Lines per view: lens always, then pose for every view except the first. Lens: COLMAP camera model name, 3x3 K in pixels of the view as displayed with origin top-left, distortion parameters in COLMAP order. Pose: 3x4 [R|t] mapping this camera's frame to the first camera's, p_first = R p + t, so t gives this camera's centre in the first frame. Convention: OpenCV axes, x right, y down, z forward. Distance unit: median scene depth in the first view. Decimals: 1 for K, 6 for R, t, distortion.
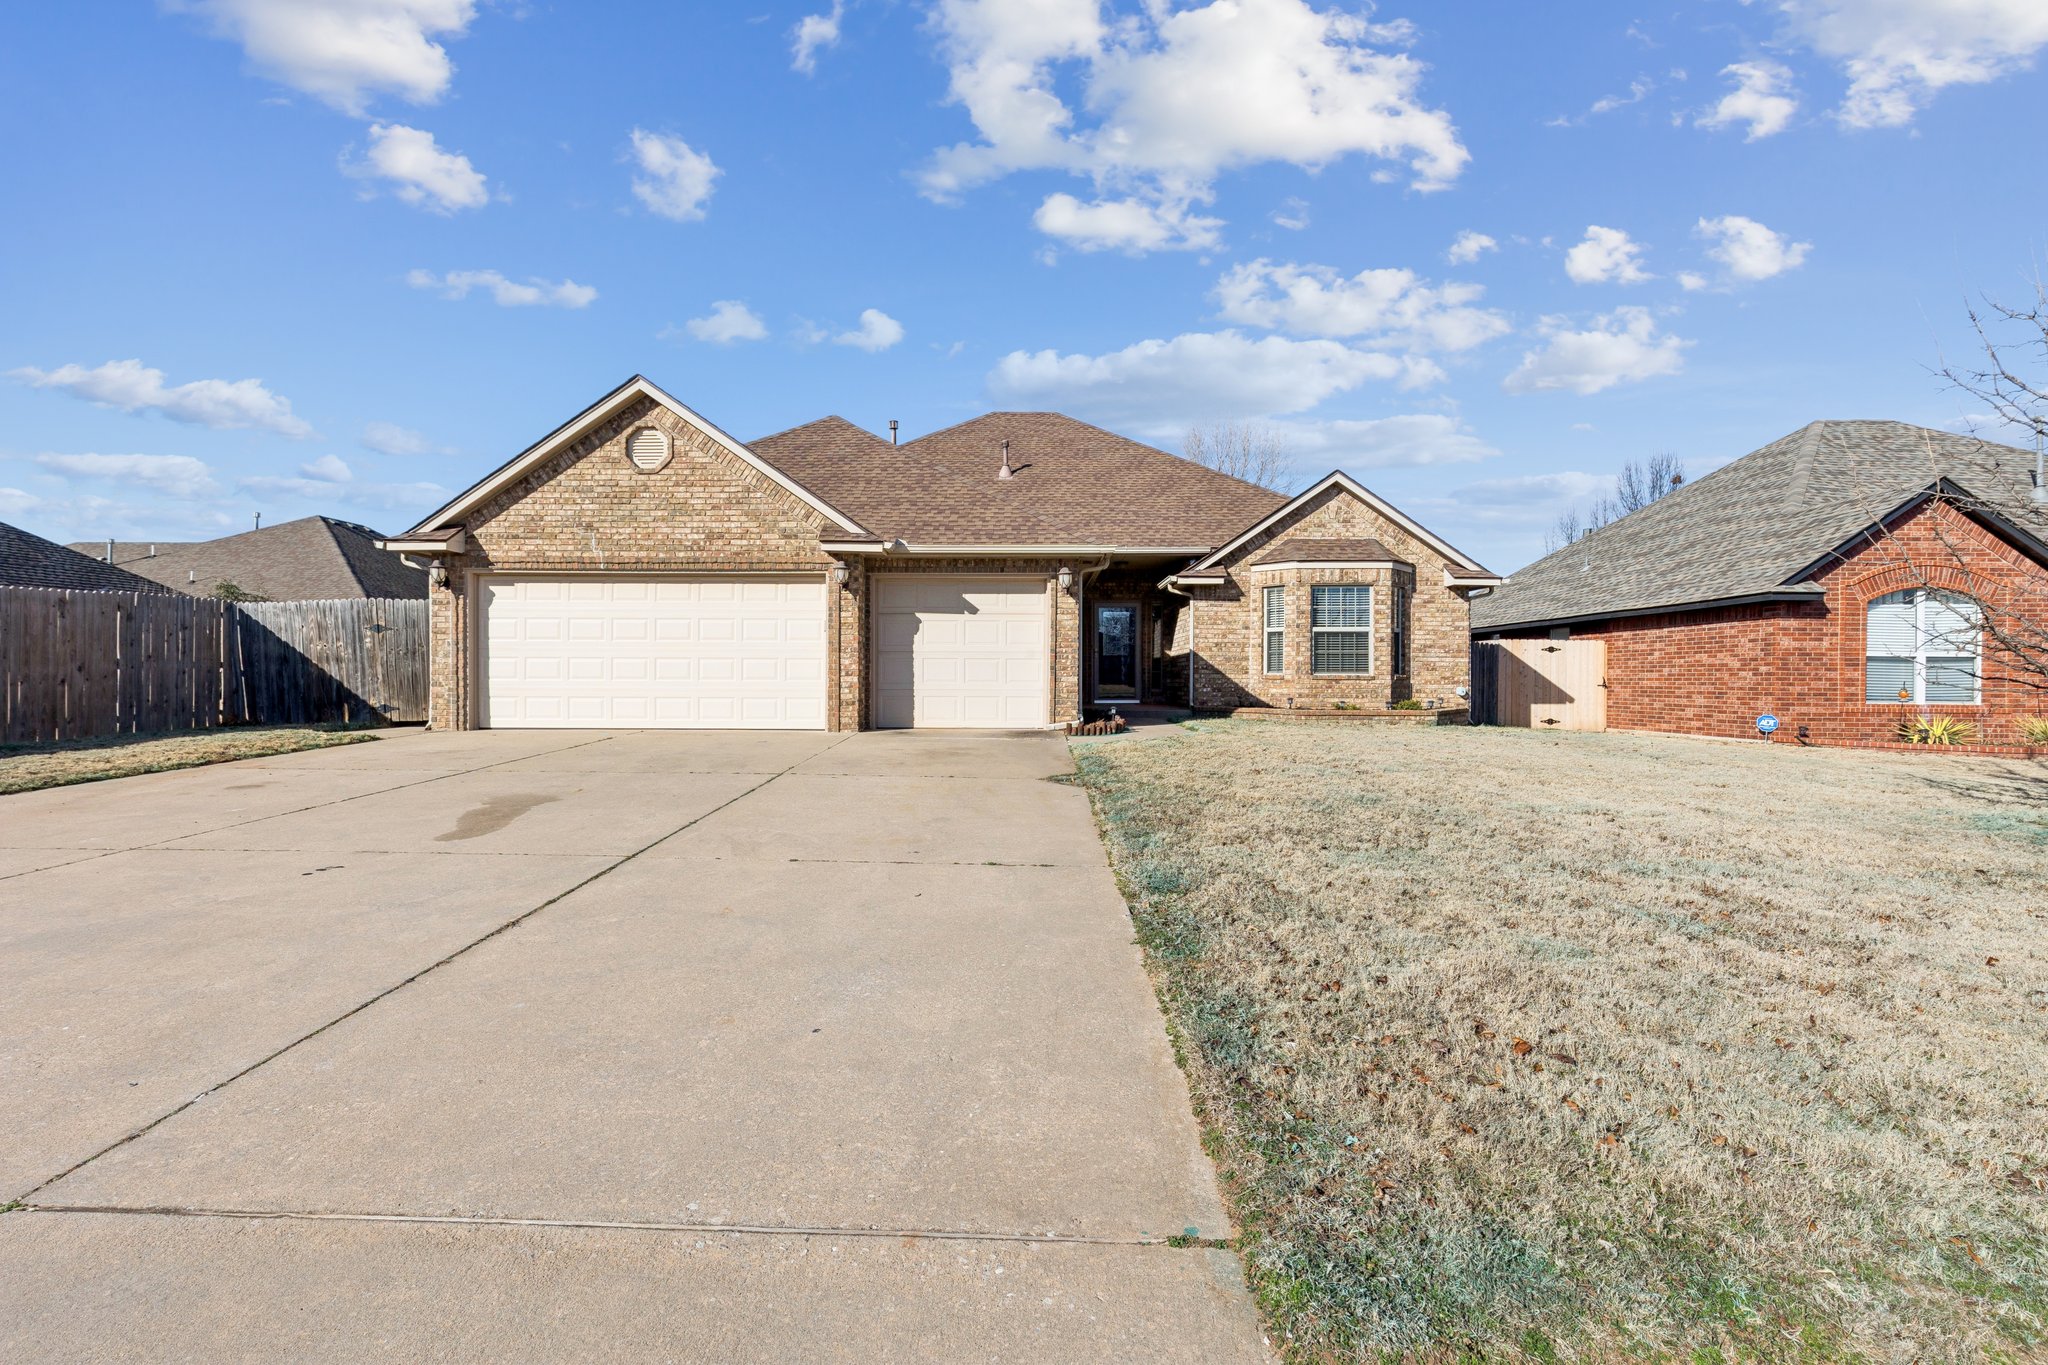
lens RADIAL K [[928.9, 0, 1019.3], [0, 928.9, 680.0], [0, 0, 1]] dist [0.002406, -0.001221]
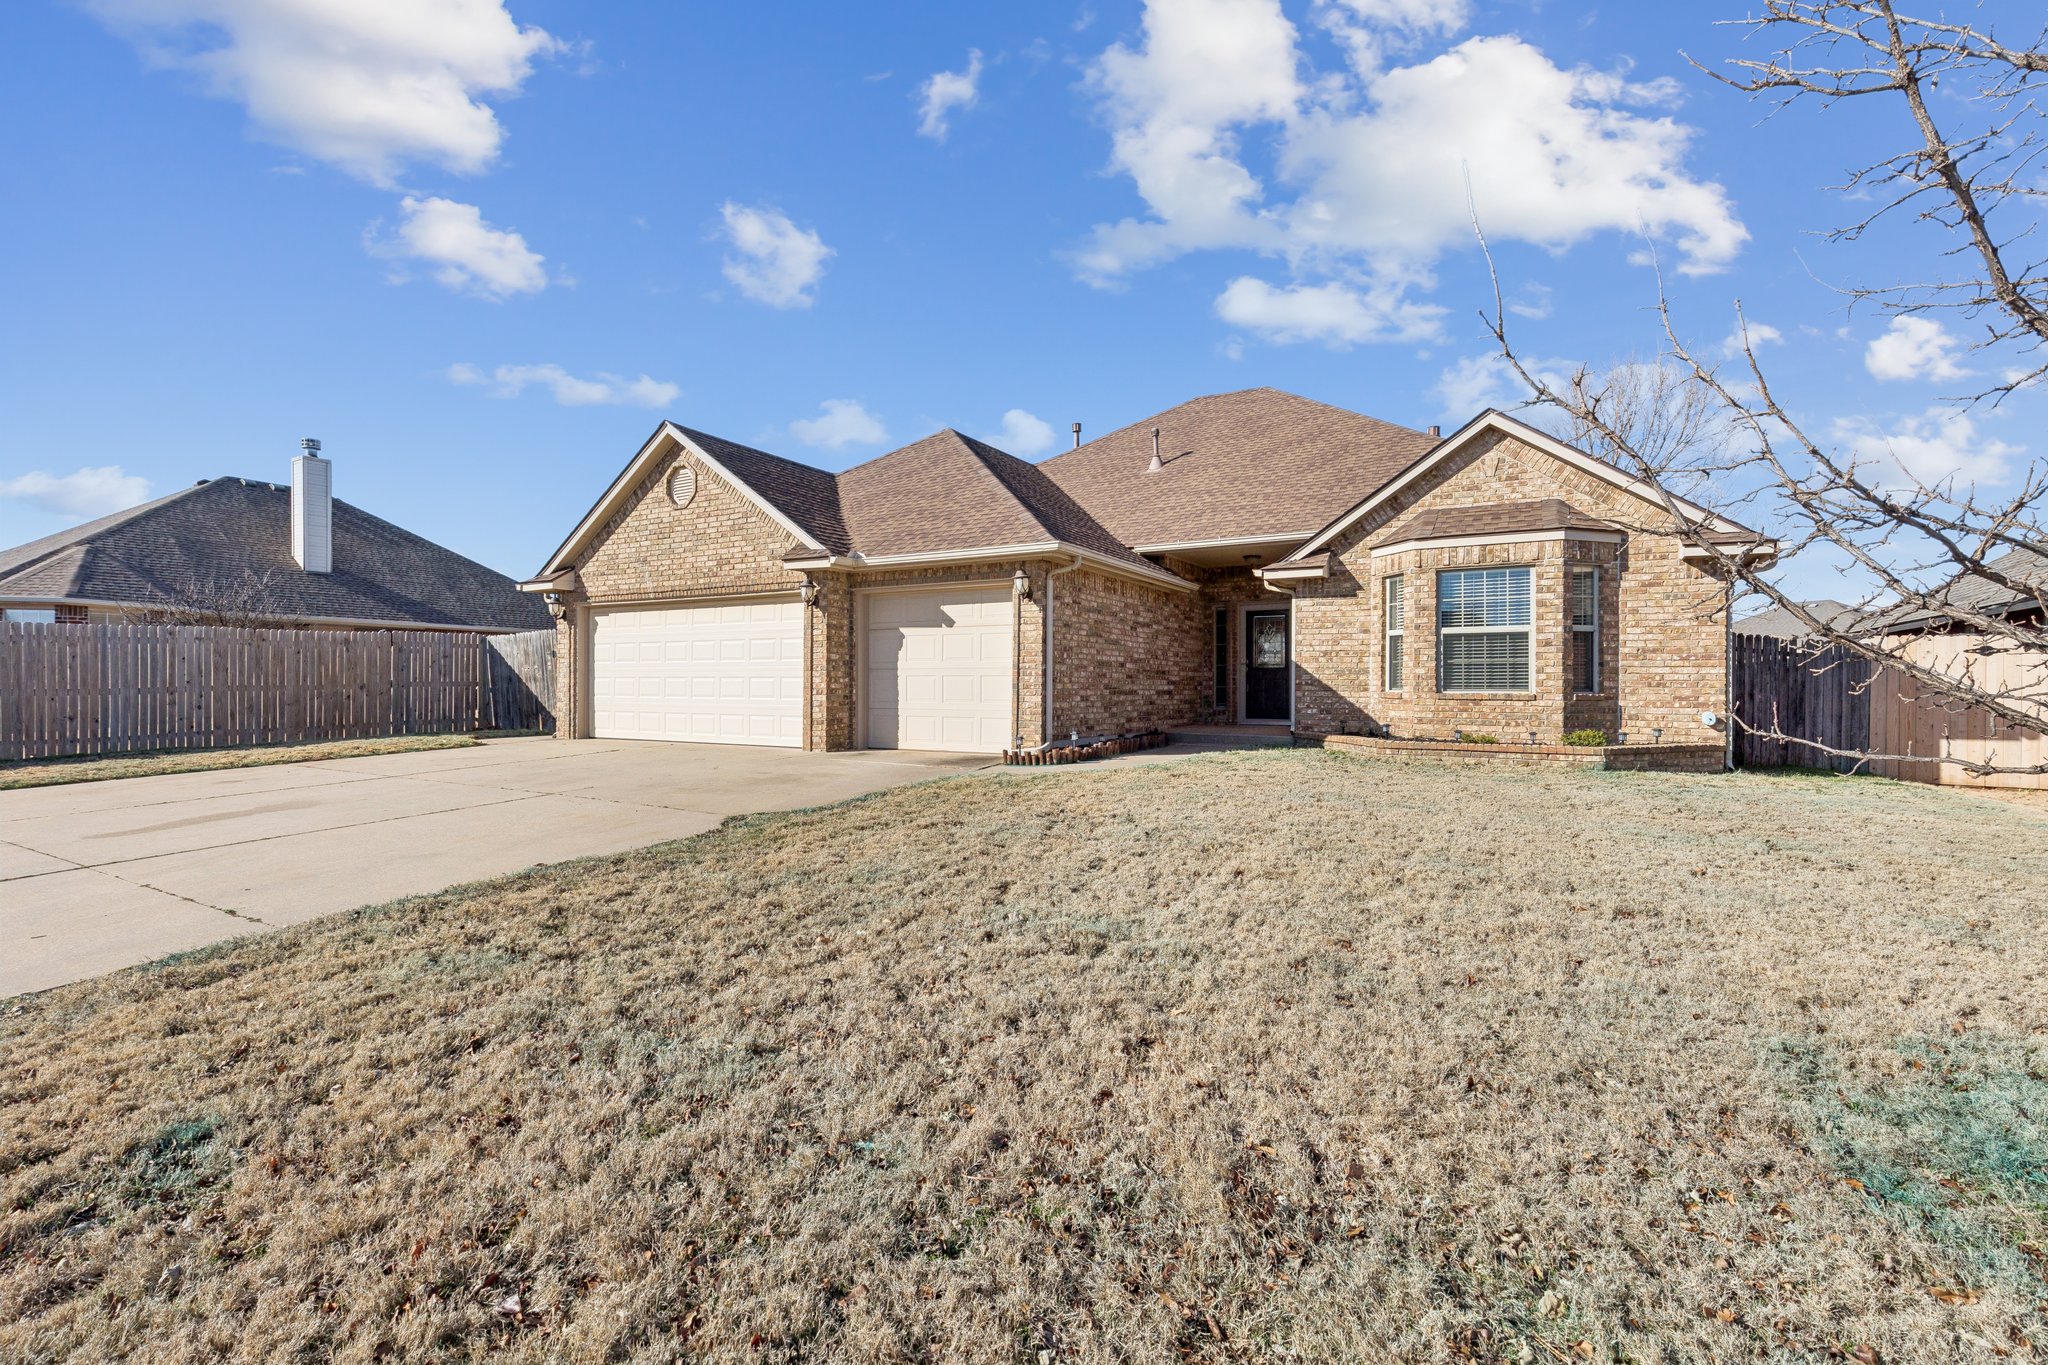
lens RADIAL K [[928.9, 0, 1022.5], [0, 928.9, 679.0], [0, 0, 1]] dist [0.002406, -0.001221]
pose [[0.867218, -0.004691, -0.497907, 0.395495], [-0.001288, 0.999931, -0.011665, -0.007722], [0.497927, 0.010757, 0.867152, 0.202338]]
